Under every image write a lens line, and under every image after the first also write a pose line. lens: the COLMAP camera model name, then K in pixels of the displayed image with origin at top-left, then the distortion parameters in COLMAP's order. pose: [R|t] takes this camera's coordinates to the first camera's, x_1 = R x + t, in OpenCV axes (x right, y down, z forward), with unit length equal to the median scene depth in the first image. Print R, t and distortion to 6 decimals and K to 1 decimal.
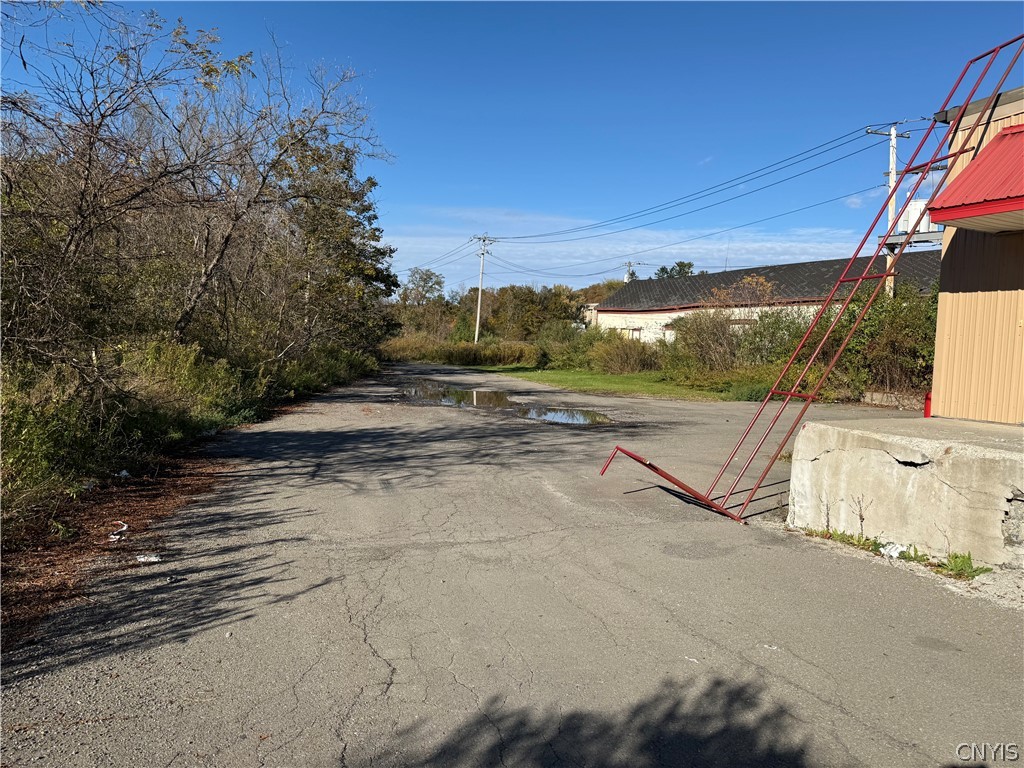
lens RADIAL K [[740.0, 0, 540.8], [0, 740.0, 386.0], [0, 0, 1]] dist [0.065853, -0.063593]
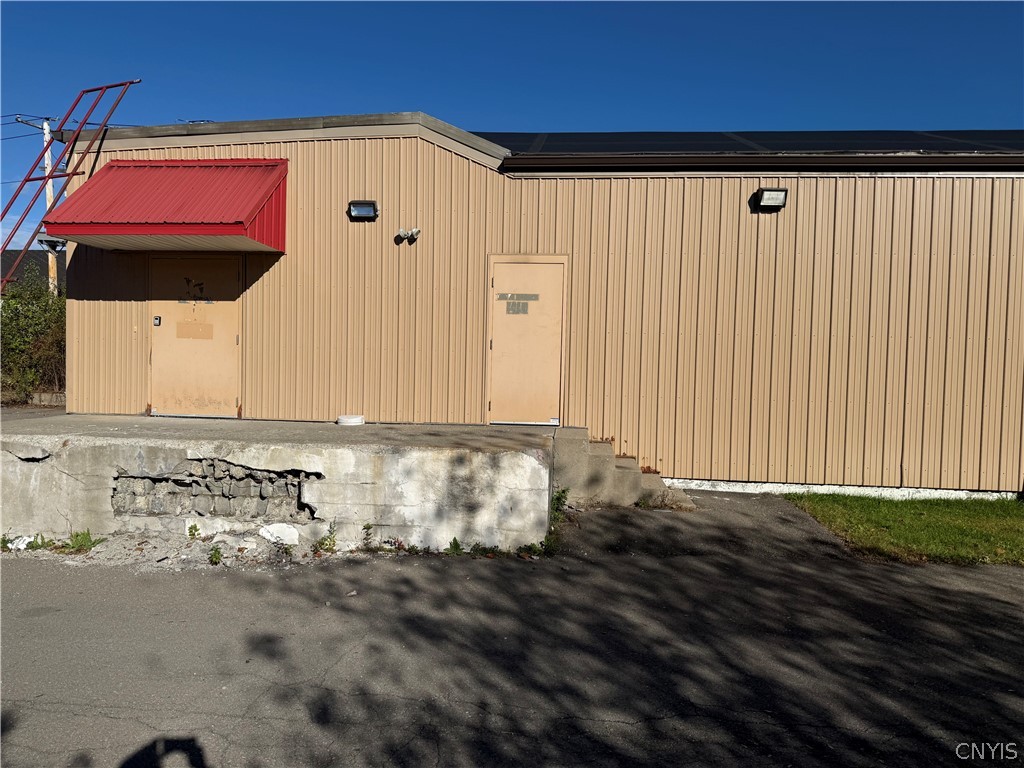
lens RADIAL K [[740.0, 0, 540.8], [0, 740.0, 386.0], [0, 0, 1]] dist [0.065853, -0.063593]
pose [[0.566027, -0.052621, 0.822705, 0.022636], [0.047554, 0.998383, 0.031140, -0.000744], [-0.823014, 0.021497, 0.567614, -0.214229]]
